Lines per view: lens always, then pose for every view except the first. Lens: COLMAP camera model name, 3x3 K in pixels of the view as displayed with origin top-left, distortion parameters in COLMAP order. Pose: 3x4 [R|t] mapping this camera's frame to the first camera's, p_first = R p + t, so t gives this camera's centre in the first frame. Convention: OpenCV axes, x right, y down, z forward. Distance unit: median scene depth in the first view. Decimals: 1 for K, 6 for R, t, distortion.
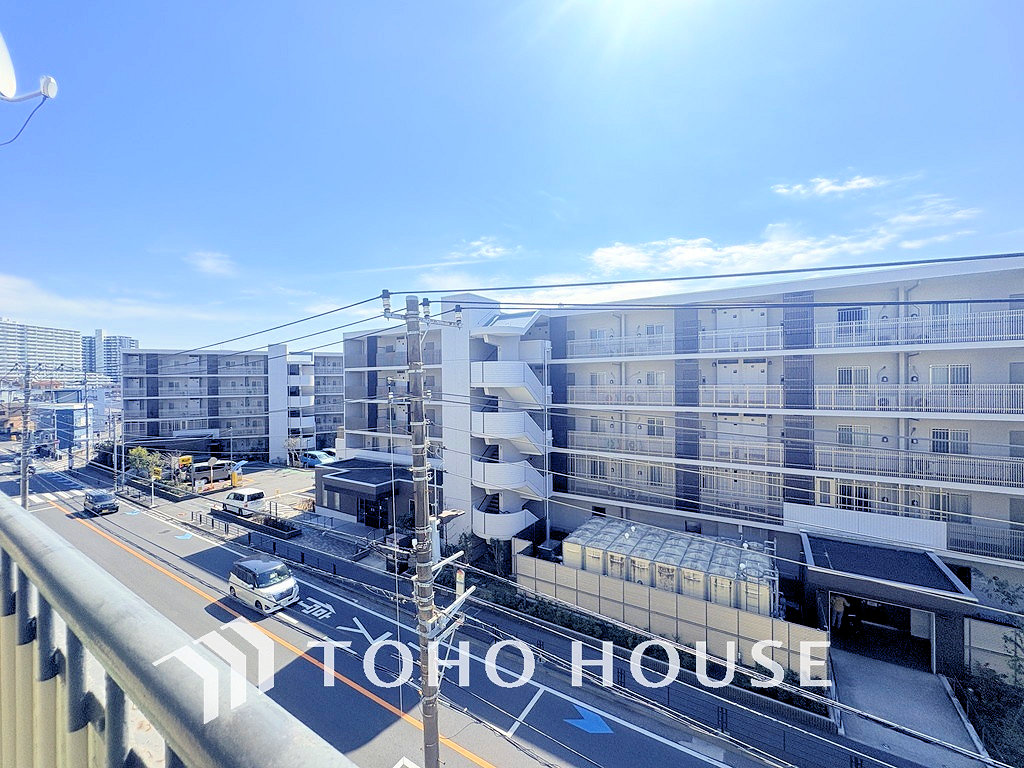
lens RADIAL K [[408.5, 0, 515.0], [0, 408.5, 381.6], [0, 0, 1]] dist [0.000484, 0.000104]
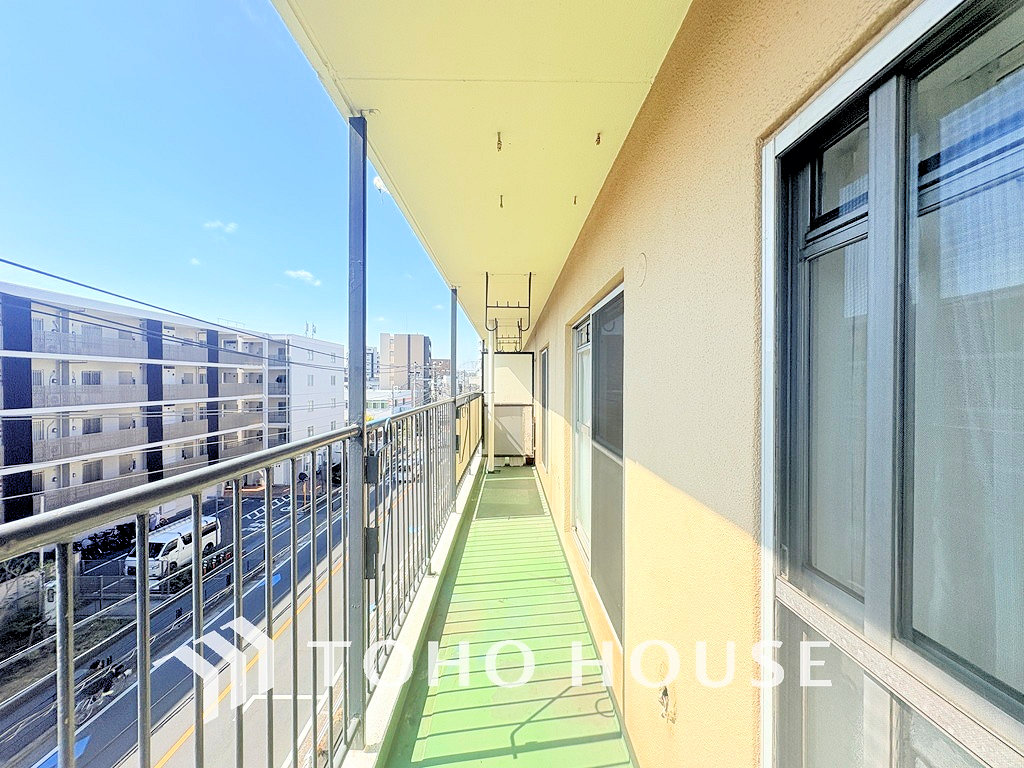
lens RADIAL K [[408.5, 0, 511.8], [0, 408.5, 383.3], [0, 0, 1]] dist [0.000484, 0.000104]
pose [[-0.532088, 0.003991, 0.846680, -1.272077], [0.001826, 0.999992, -0.003566, 0.011825], [-0.846687, -0.000351, -0.532091, 0.719231]]
